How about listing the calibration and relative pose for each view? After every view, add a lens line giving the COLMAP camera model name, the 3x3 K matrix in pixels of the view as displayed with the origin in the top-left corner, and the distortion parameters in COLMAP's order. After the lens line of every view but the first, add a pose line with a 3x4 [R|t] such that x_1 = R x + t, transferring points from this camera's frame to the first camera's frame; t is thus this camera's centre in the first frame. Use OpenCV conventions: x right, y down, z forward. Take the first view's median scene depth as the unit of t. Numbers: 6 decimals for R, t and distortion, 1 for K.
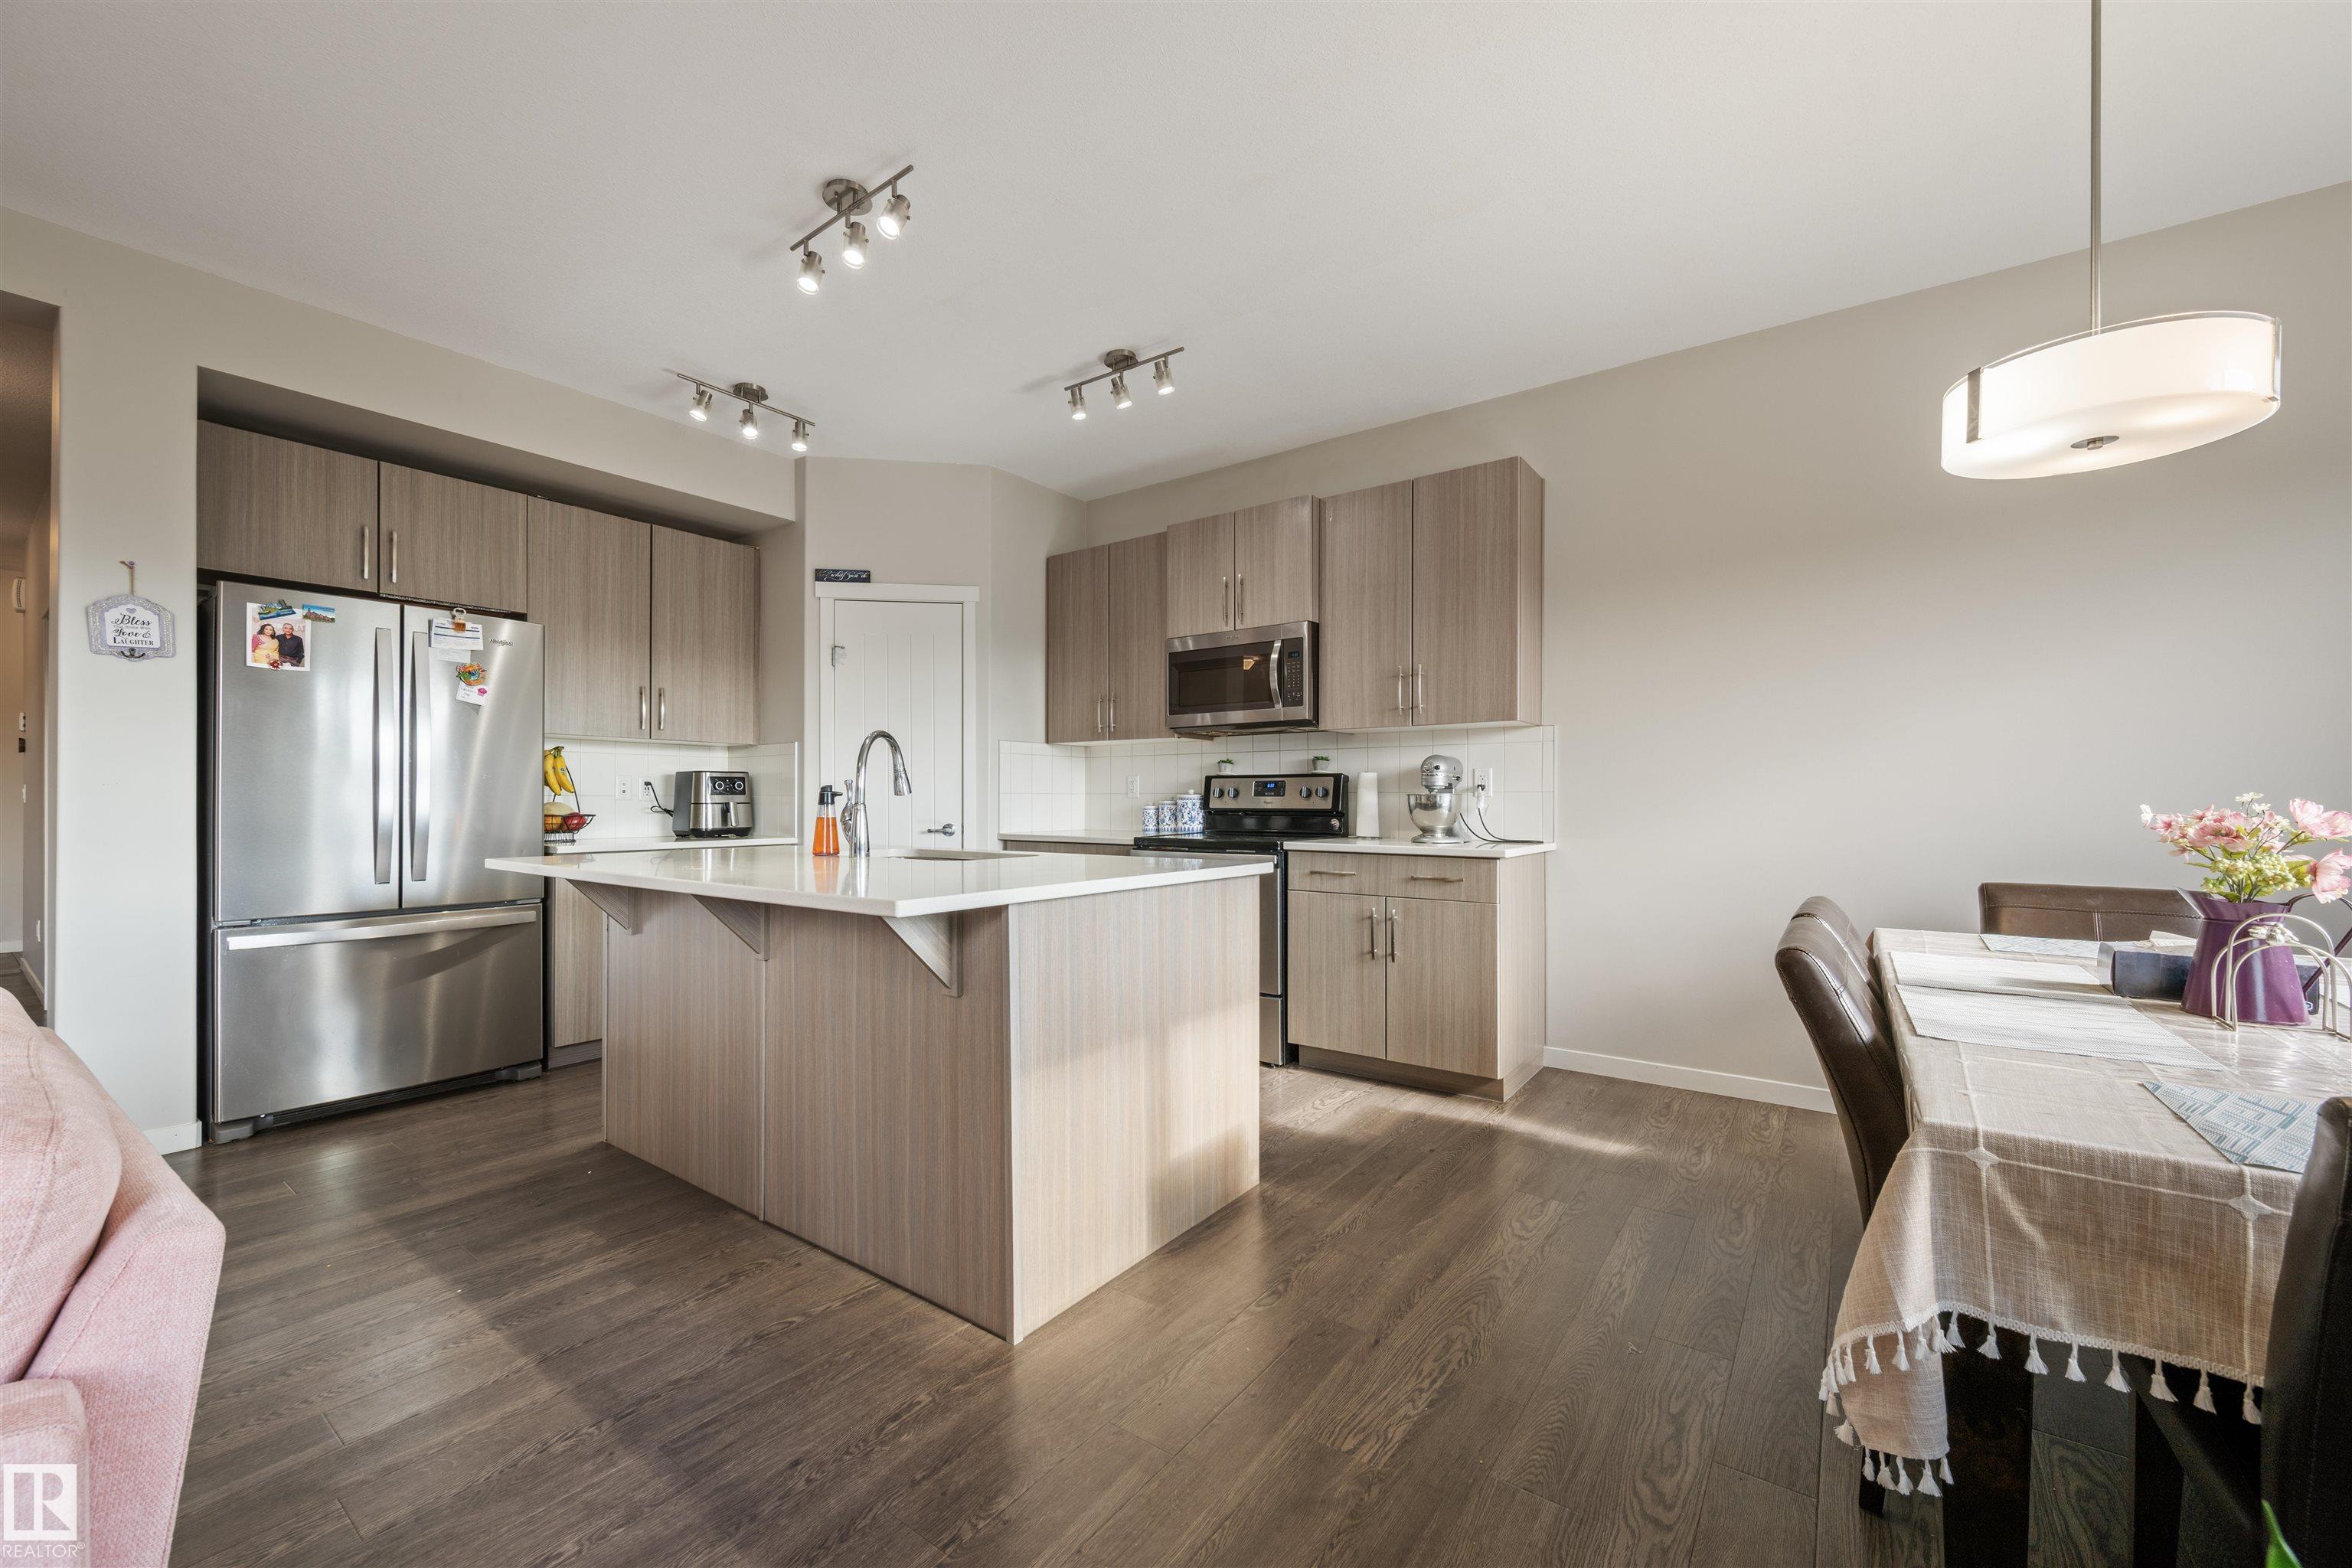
lens RADIAL K [[919.5, 0, 1185.7], [0, 919.5, 802.3], [0, 0, 1]] dist [-0.000806, -0.000333]
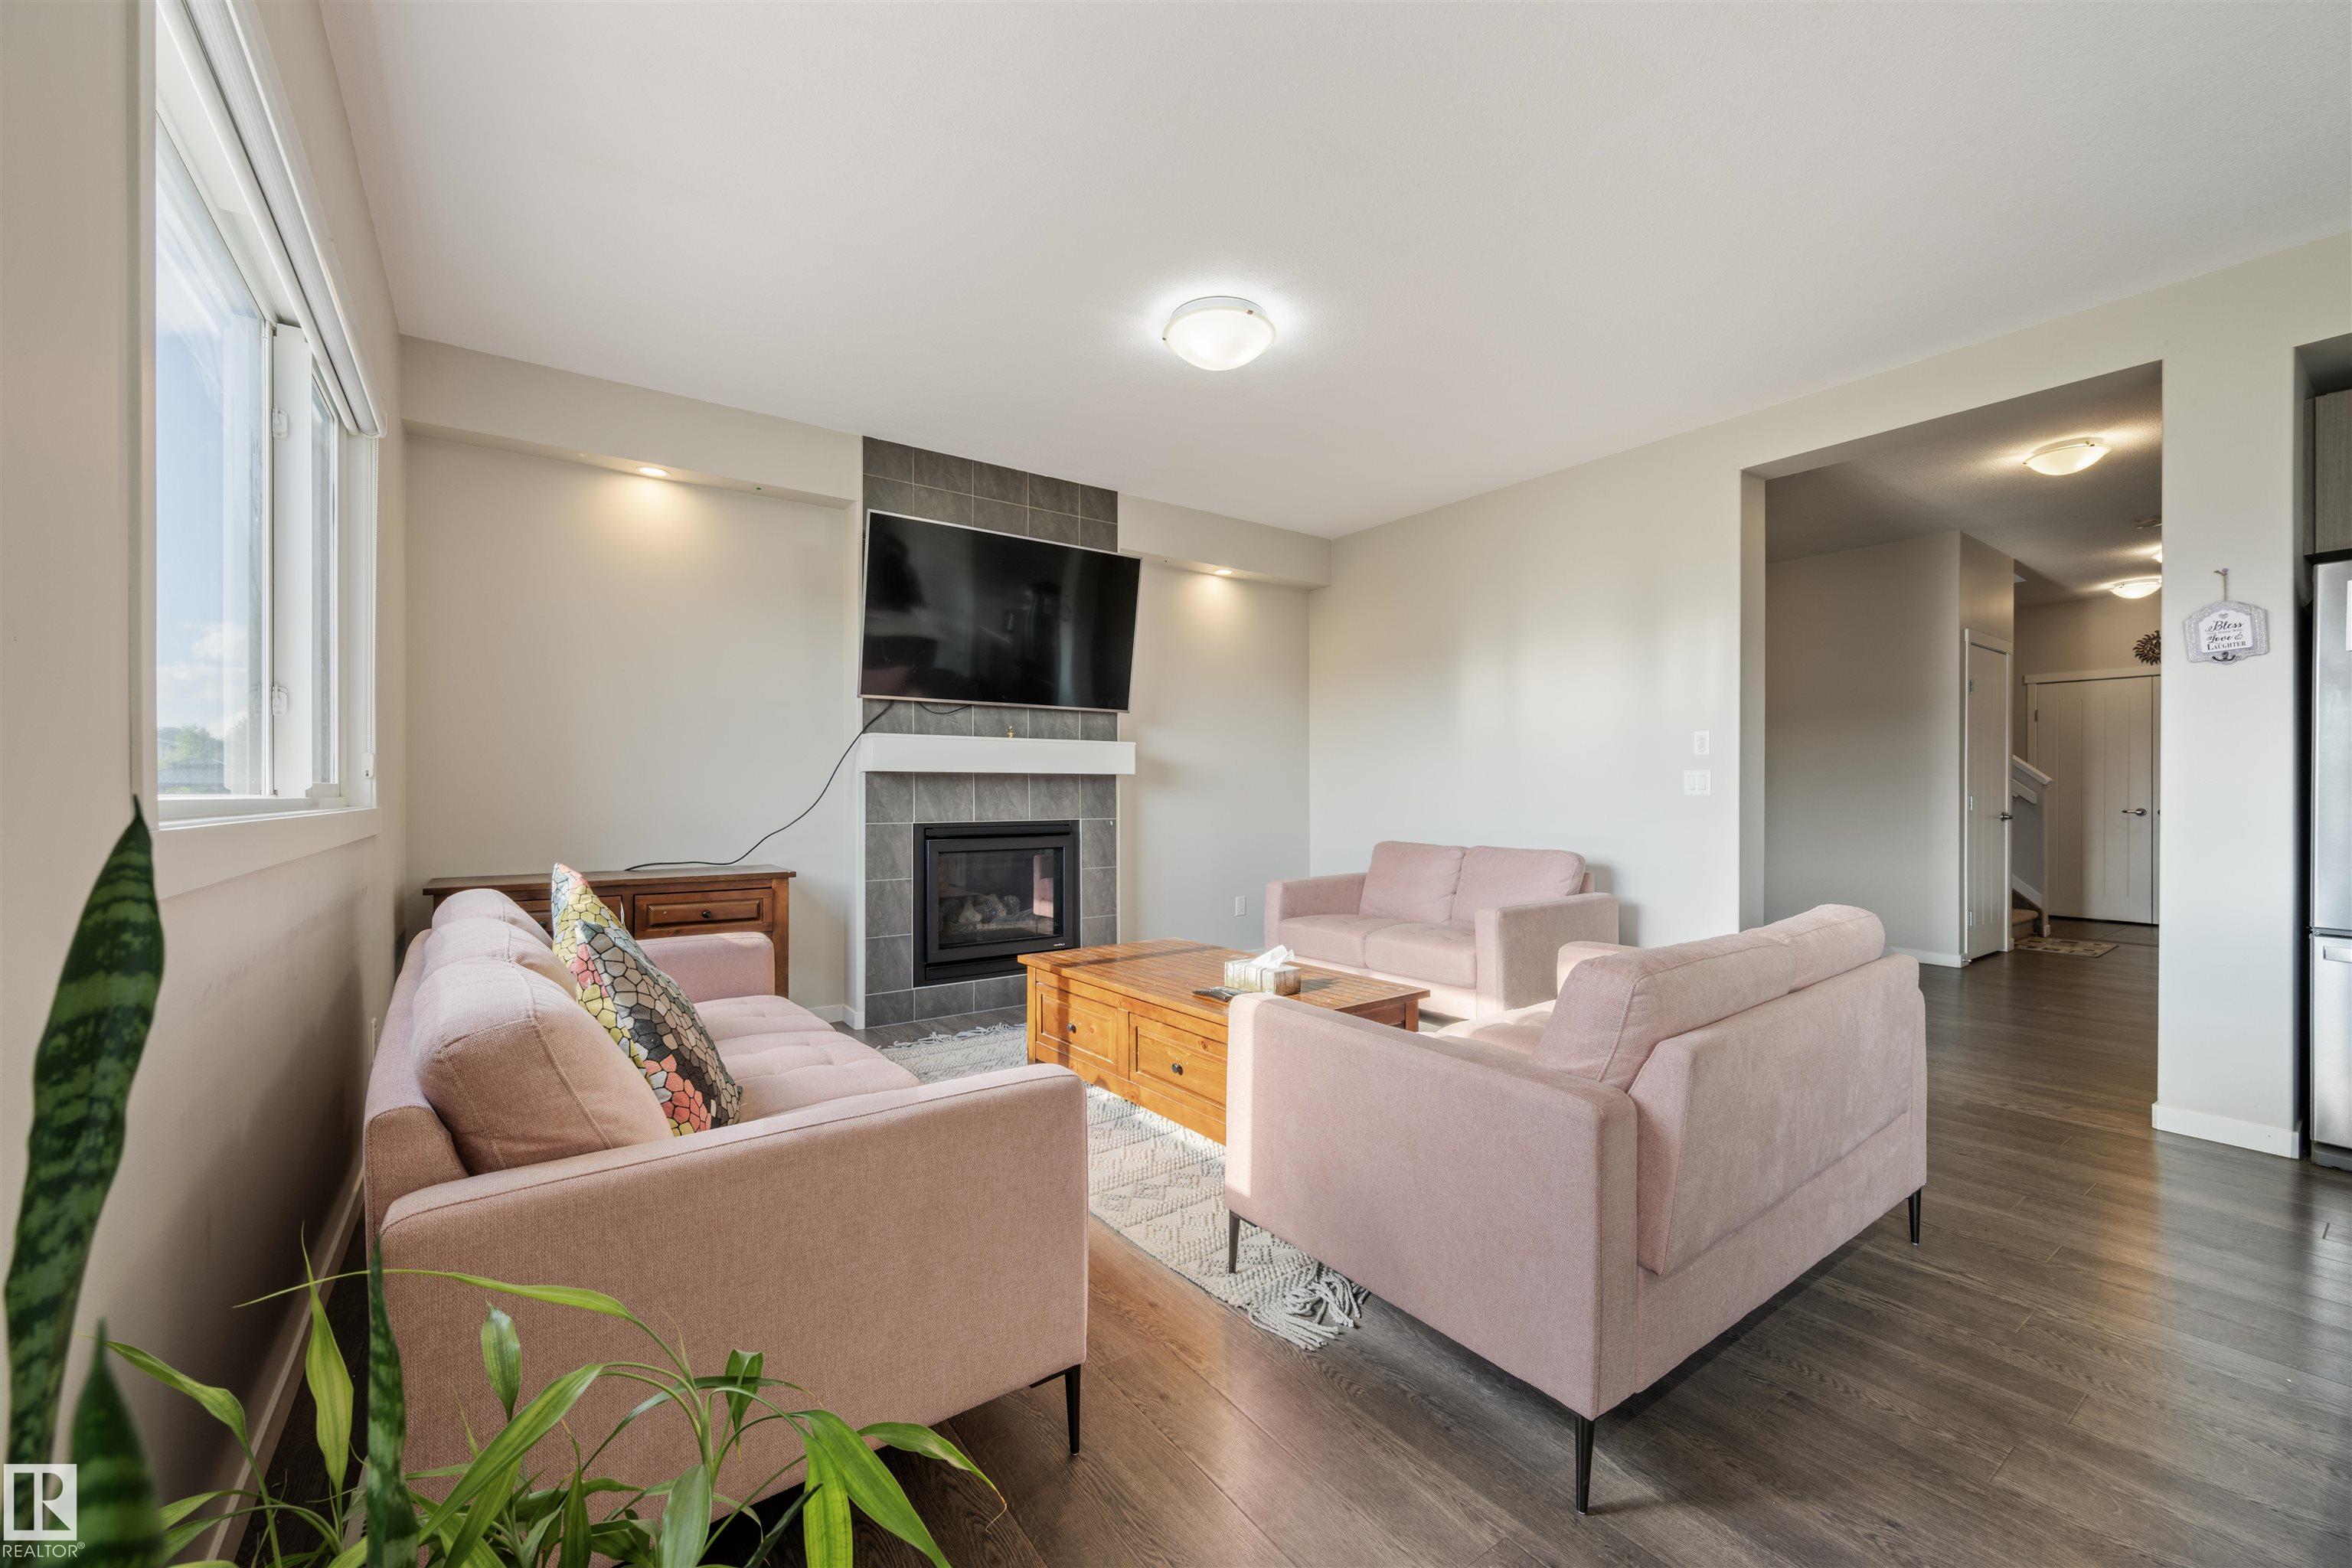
lens RADIAL K [[919.5, 0, 1187.3], [0, 919.5, 790.4], [0, 0, 1]] dist [-0.000806, -0.000333]
pose [[-0.324387, 0.001476, -0.945923, 0.222495], [-0.001873, 0.999996, 0.002203, -0.010420], [0.945923, 0.002487, -0.324383, 0.223426]]
